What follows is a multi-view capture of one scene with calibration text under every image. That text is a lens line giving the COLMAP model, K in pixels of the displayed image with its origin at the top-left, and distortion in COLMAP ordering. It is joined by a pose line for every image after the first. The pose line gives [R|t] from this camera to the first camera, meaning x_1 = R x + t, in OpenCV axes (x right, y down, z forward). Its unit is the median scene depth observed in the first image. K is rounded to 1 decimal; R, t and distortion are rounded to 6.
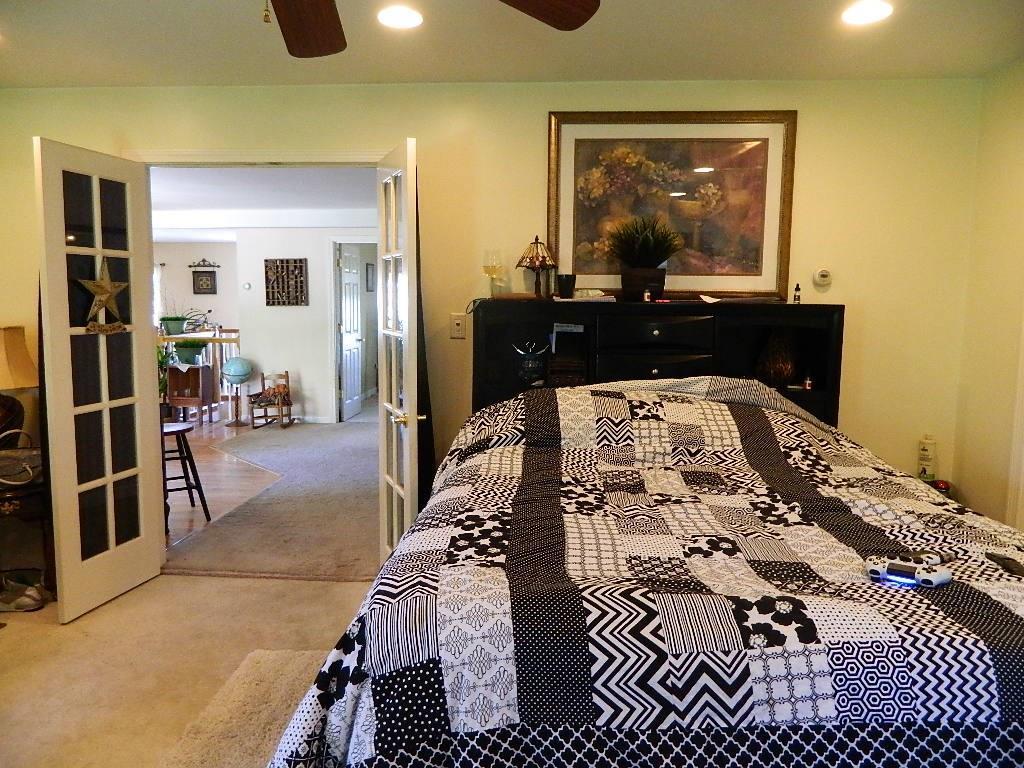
lens RADIAL K [[750.8, 0, 505.2], [0, 750.8, 380.7], [0, 0, 1]] dist [-0.004832, -0.000613]
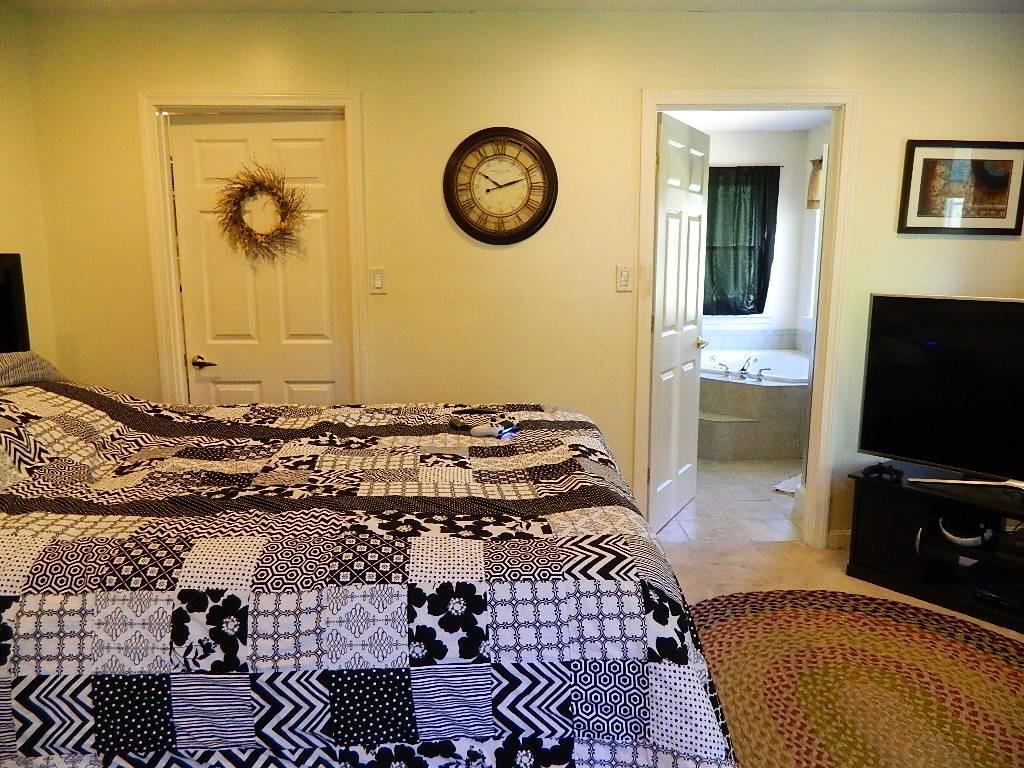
lens RADIAL K [[750.8, 0, 505.2], [0, 750.8, 380.7], [0, 0, 1]] dist [-0.004832, -0.000613]
pose [[-0.079712, -0.179236, 0.980571, -0.861078], [0.111635, 0.975908, 0.187459, -0.108930], [-0.990547, 0.124409, -0.057782, 0.972107]]
